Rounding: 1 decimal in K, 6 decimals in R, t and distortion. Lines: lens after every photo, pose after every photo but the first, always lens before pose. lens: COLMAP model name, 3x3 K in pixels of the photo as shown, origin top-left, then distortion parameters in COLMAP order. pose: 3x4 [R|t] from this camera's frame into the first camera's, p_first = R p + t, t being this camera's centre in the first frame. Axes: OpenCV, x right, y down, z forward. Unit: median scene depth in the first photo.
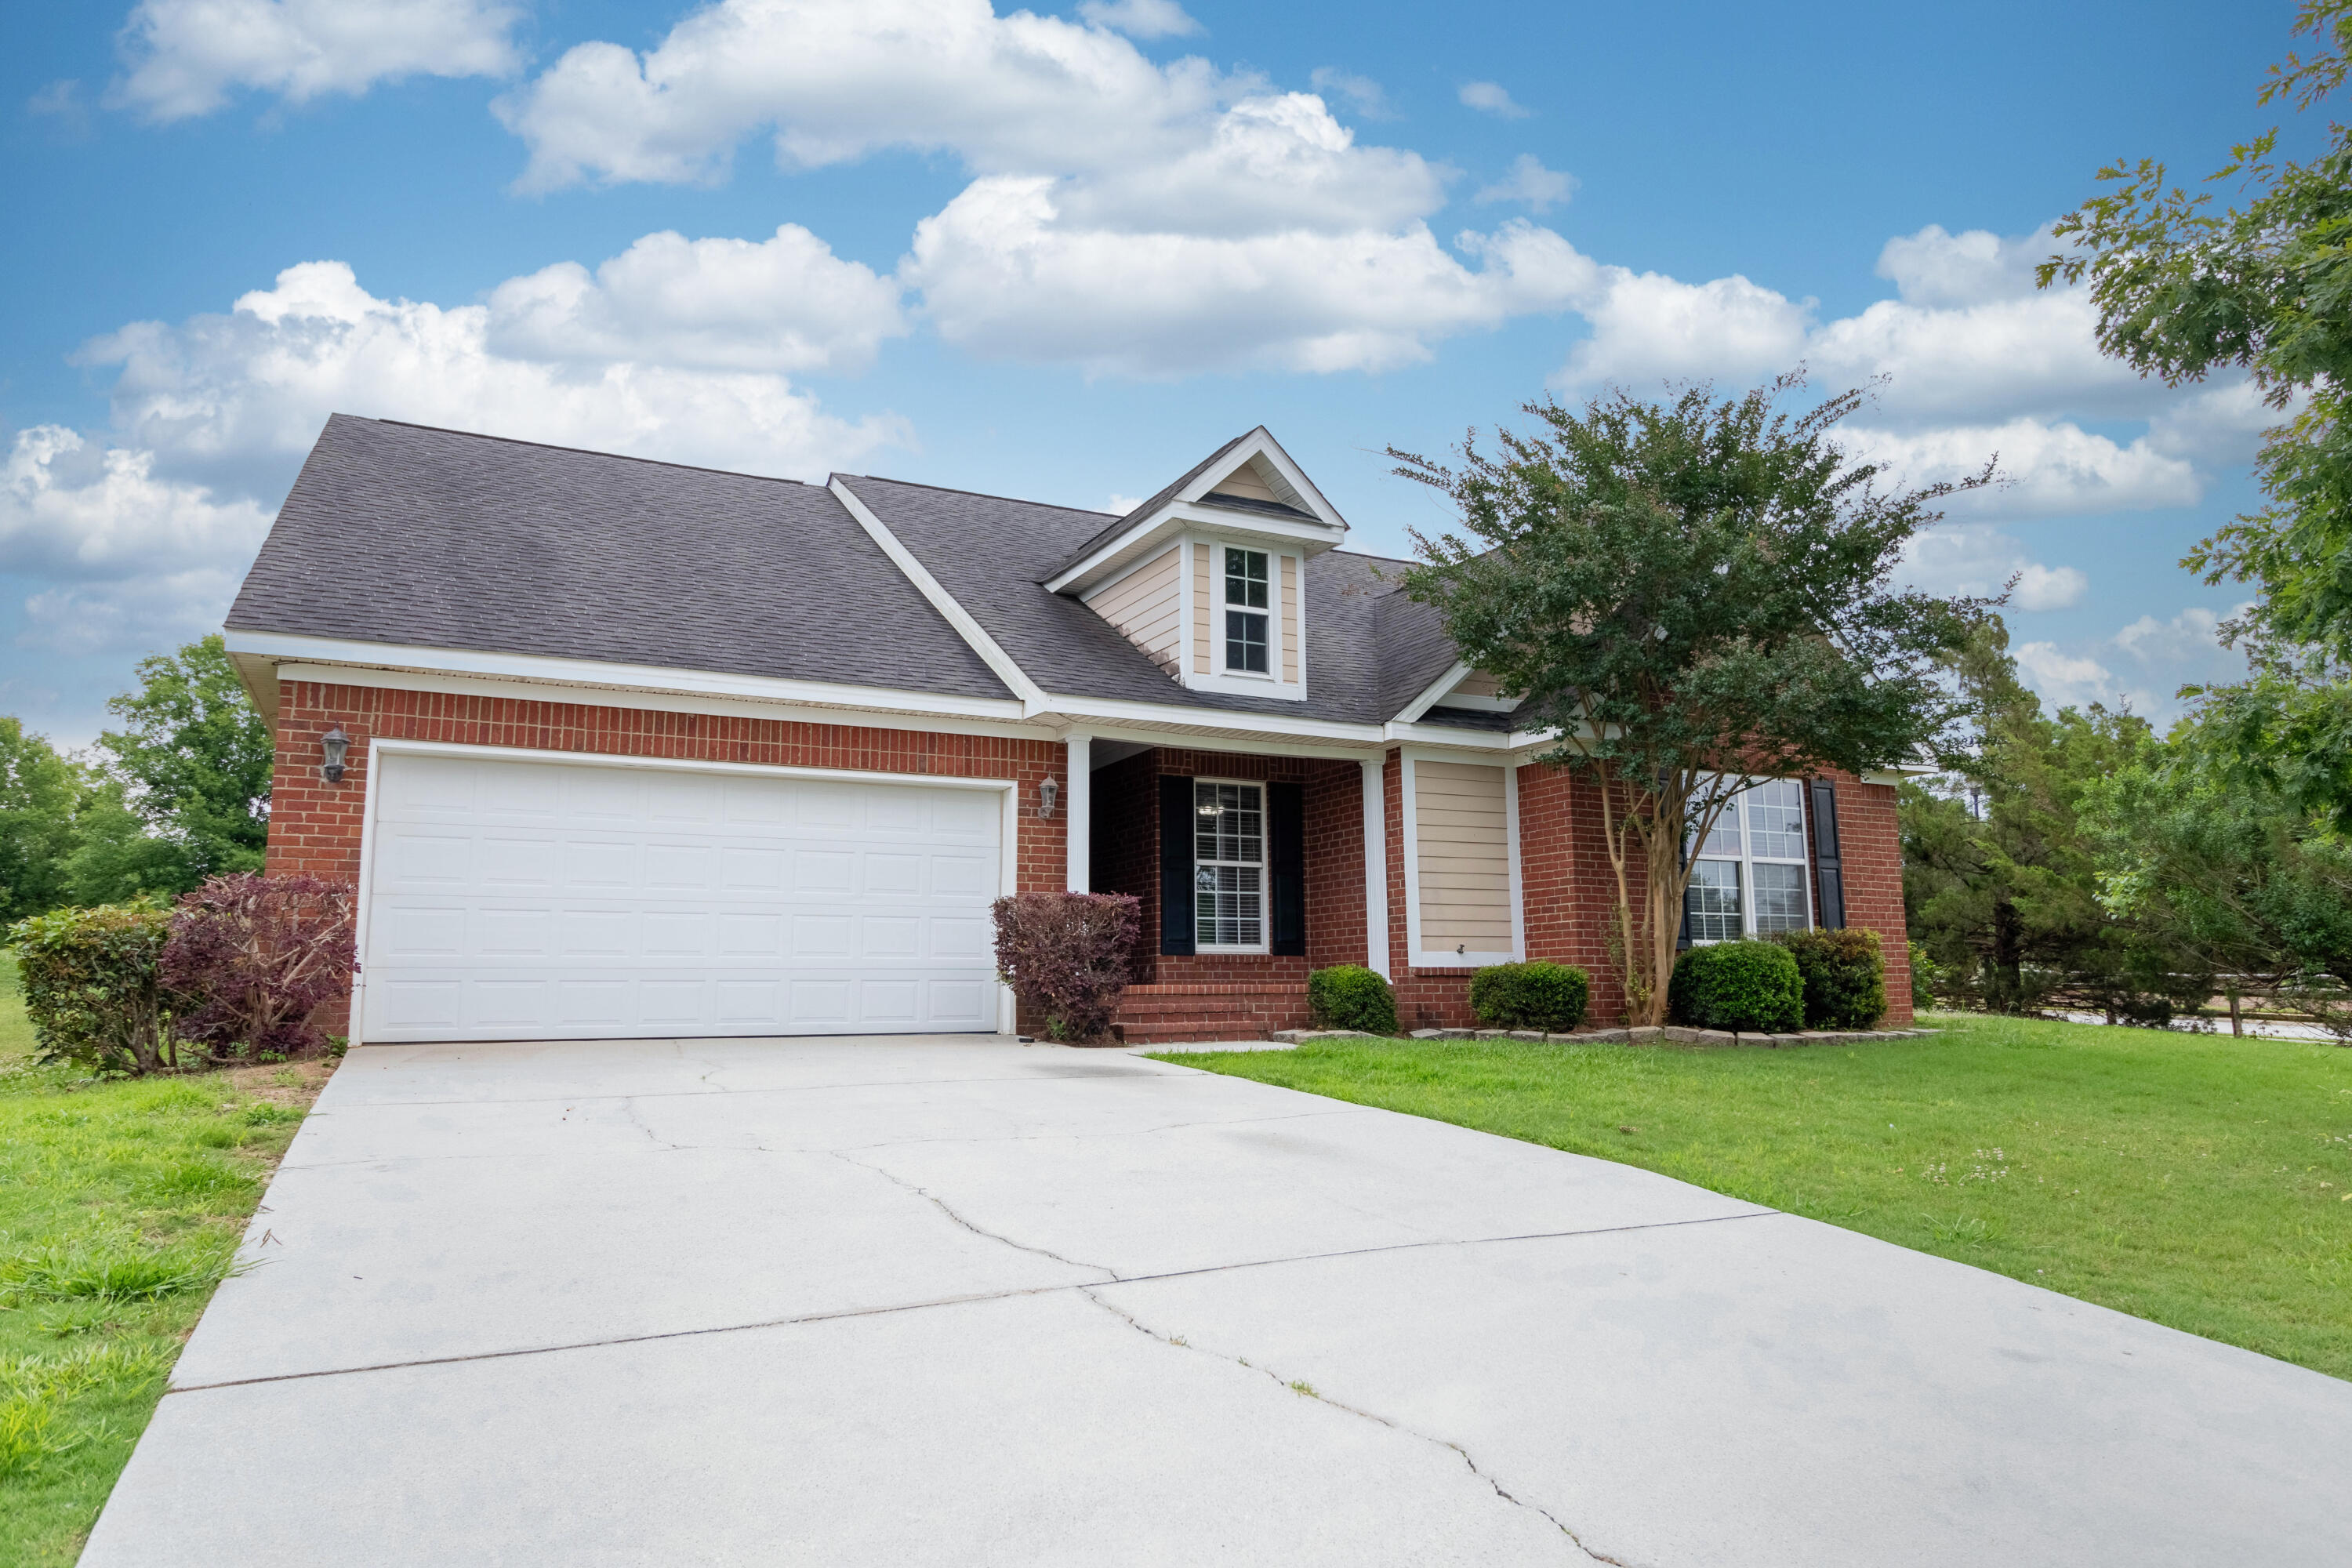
lens RADIAL K [[1543.2, 0, 1176.0], [0, 1543.2, 784.0], [0, 0, 1]] dist [0.006043, 0.000420]
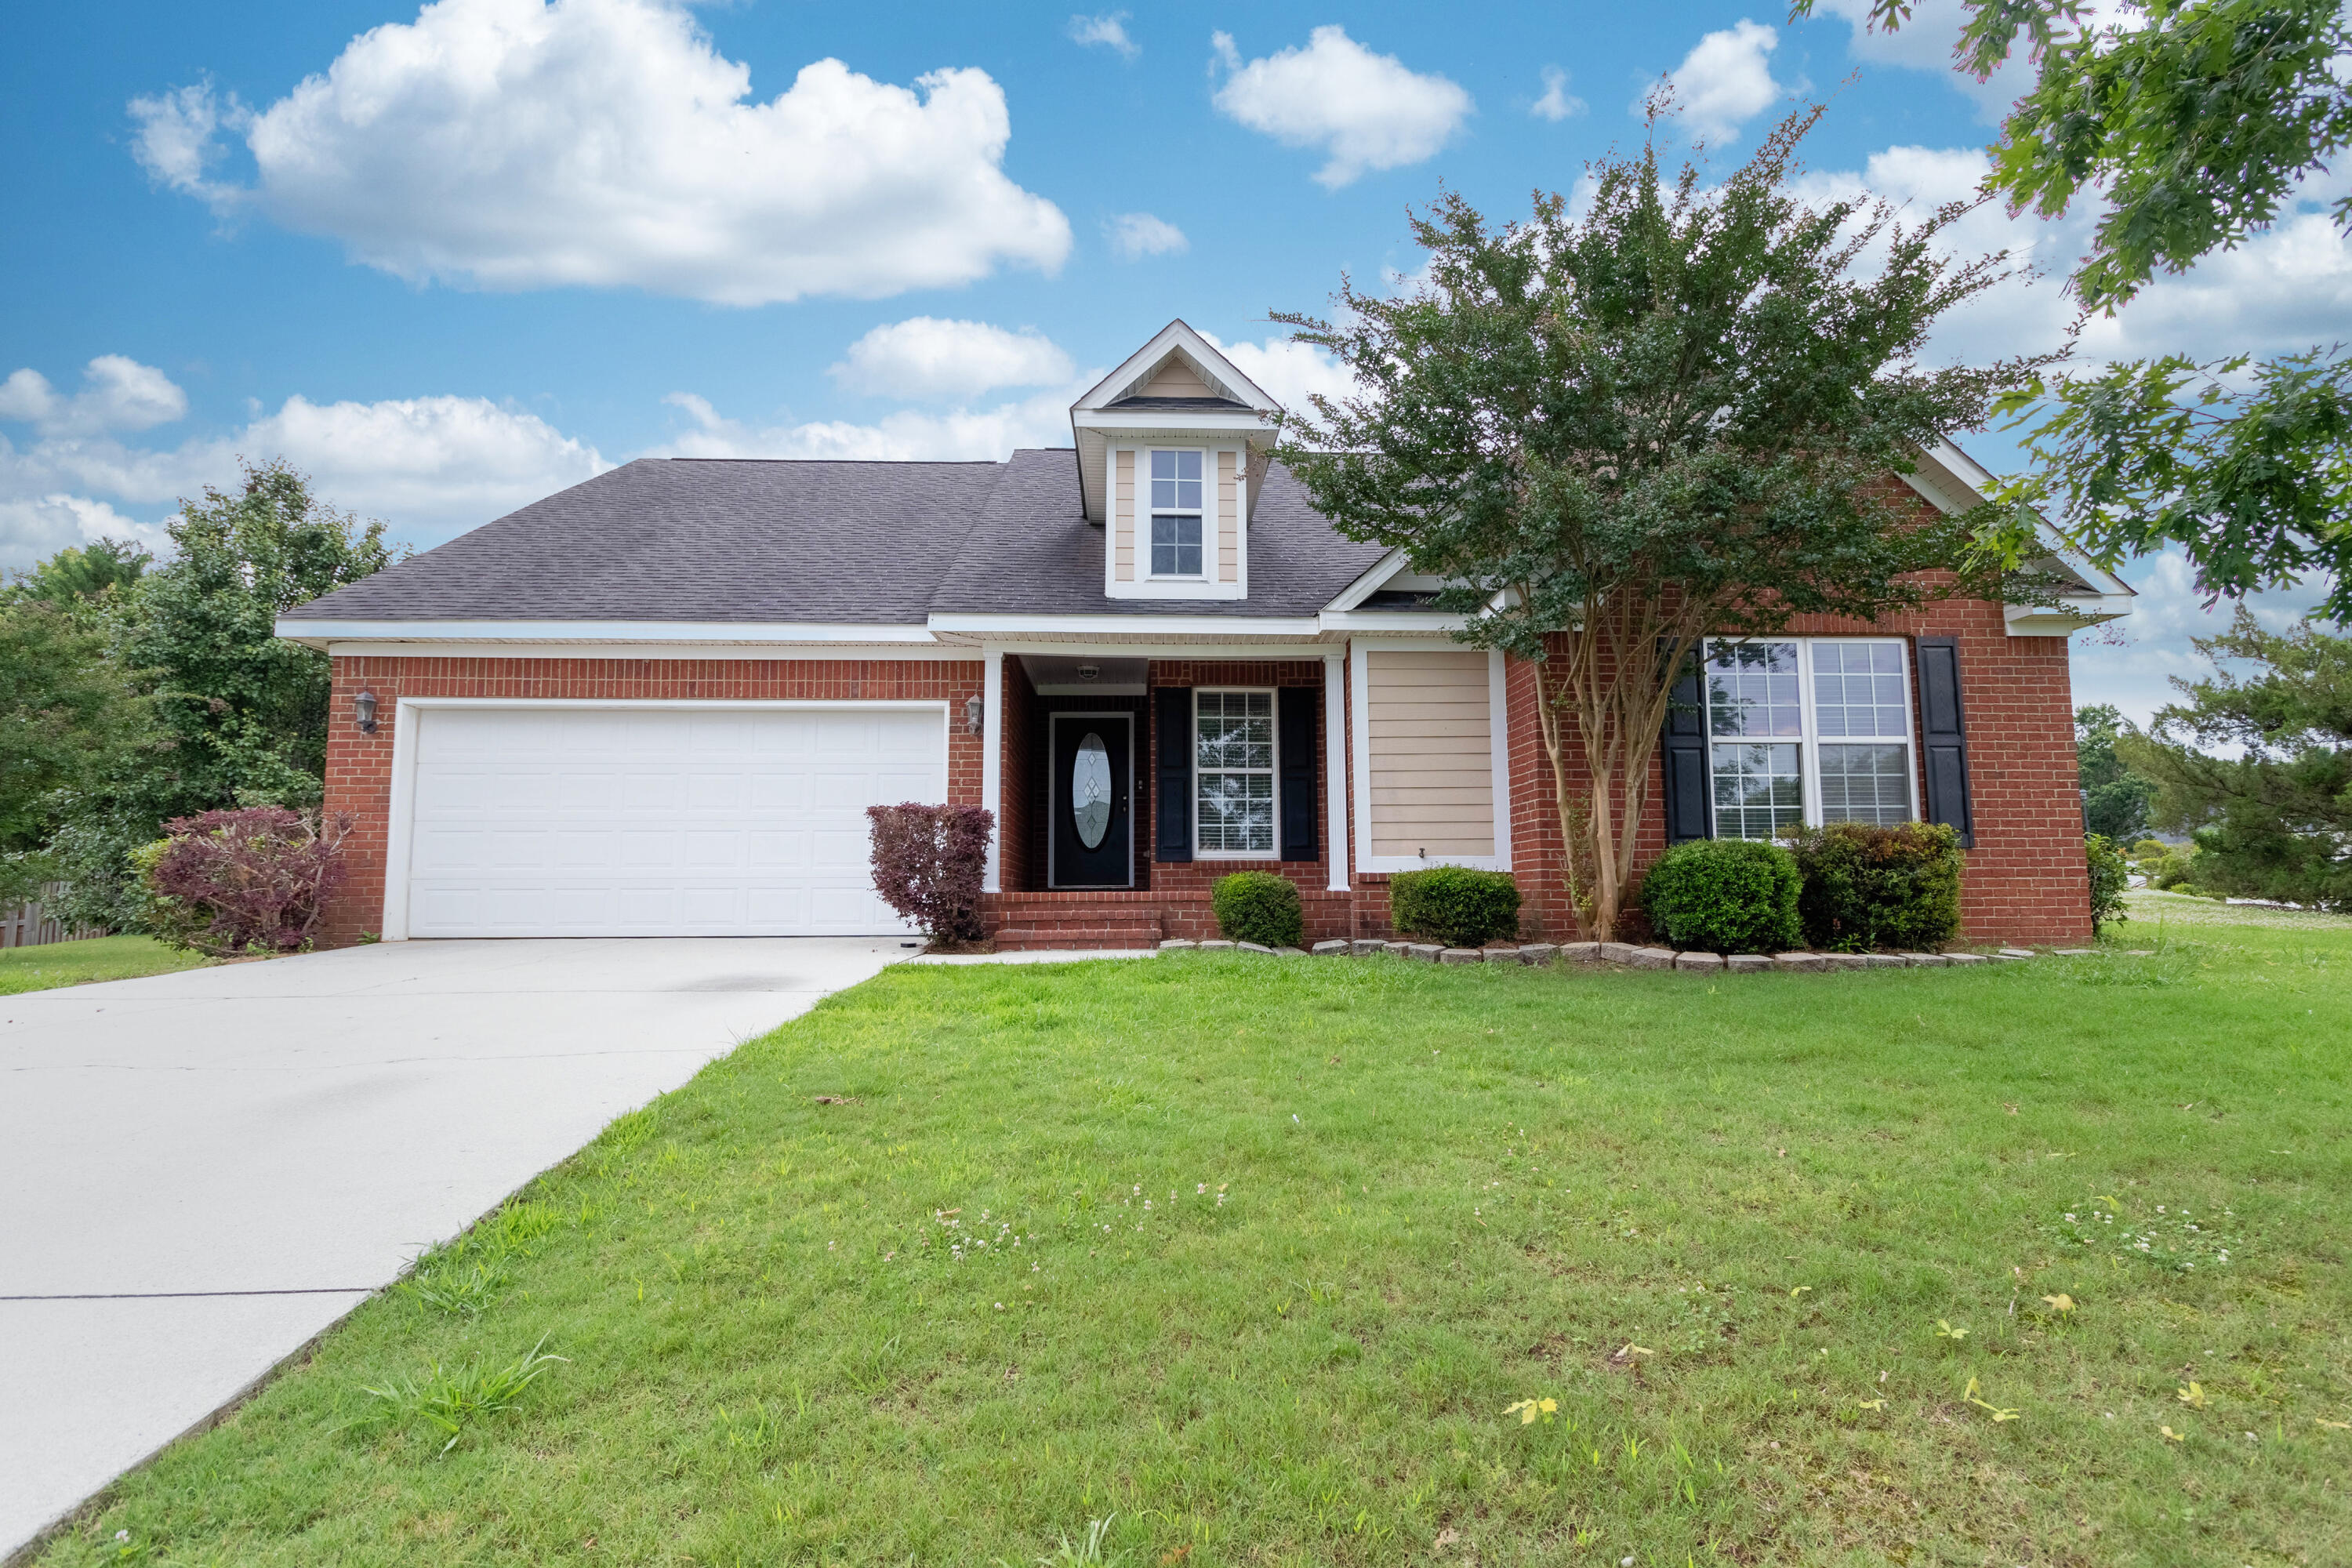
lens RADIAL K [[1212.4, 0, 1176.0], [0, 1212.4, 784.0], [0, 0, 1]] dist [0.002799, 0.000159]
pose [[0.903465, -0.035704, -0.427172, 0.369824], [0.056899, 0.997696, 0.036953, 0.031566], [0.424868, -0.057692, 0.903415, 0.293790]]
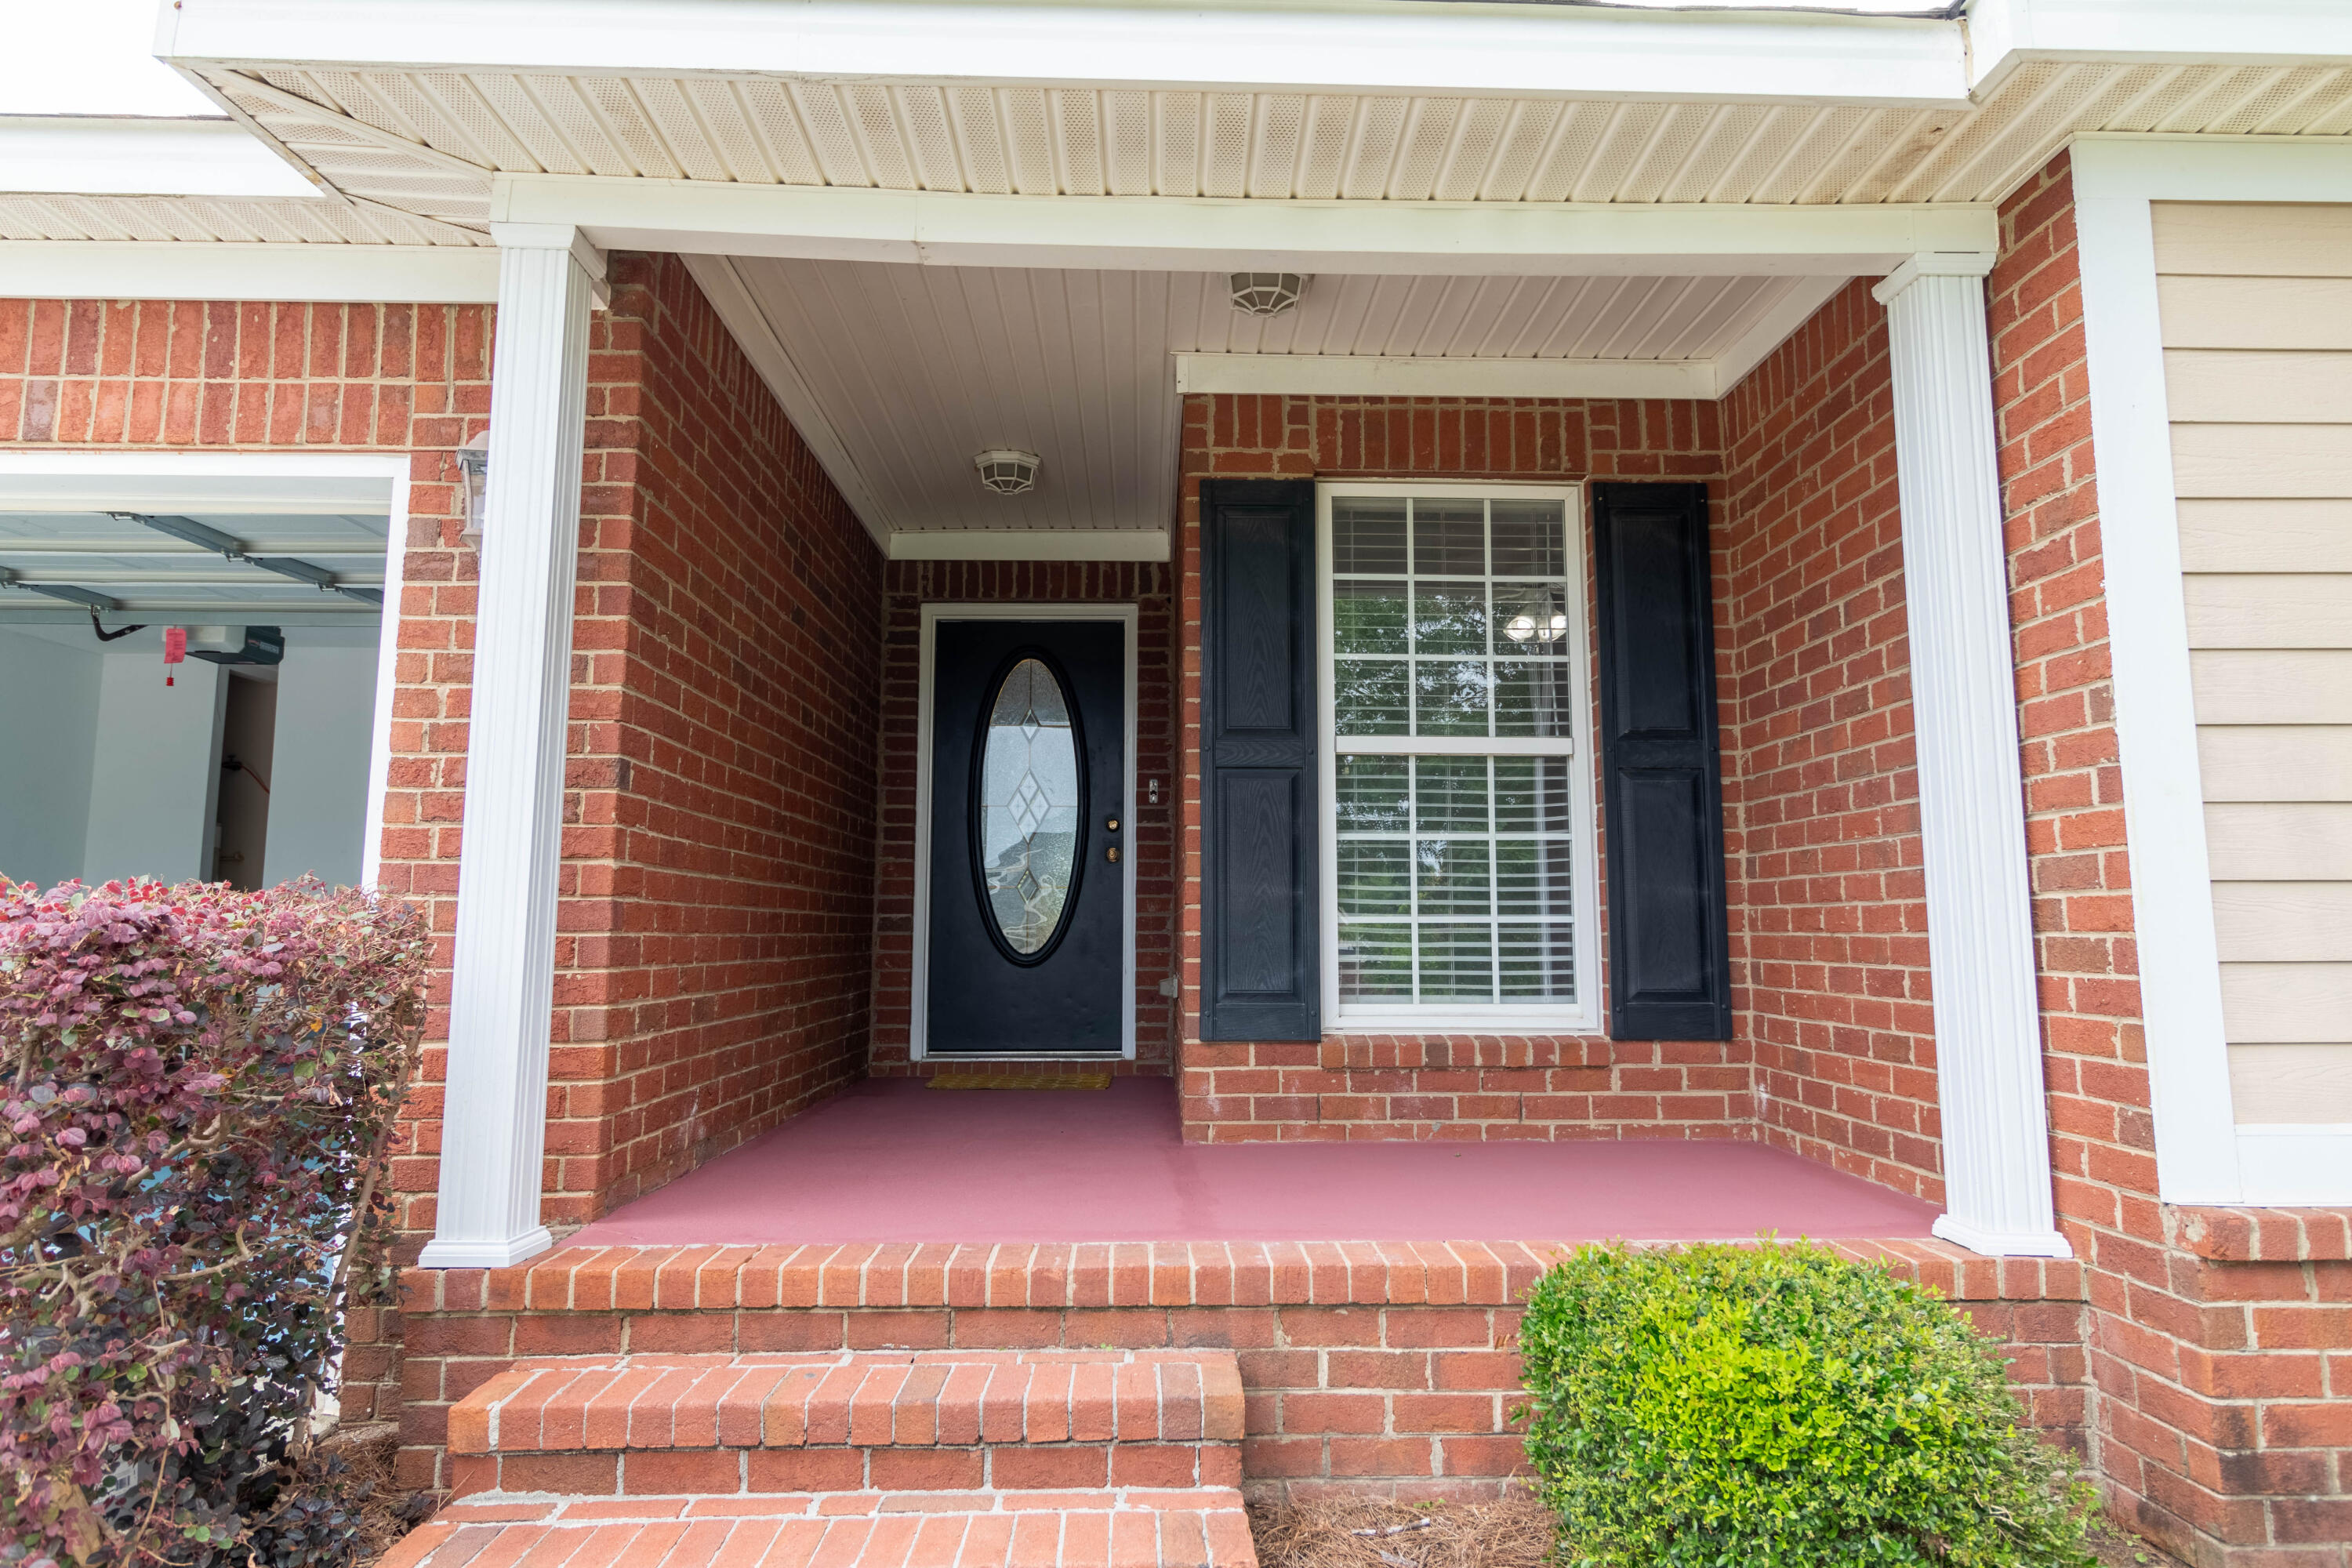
lens RADIAL K [[1378.8, 0, 1187.6], [0, 1378.8, 760.6], [0, 0, 1]] dist [0.014845, -0.000331]
pose [[0.900642, -0.042959, -0.432432, 0.118086], [0.052596, 0.998562, 0.010343, 0.053534], [0.431366, -0.032060, 0.901607, 0.790195]]
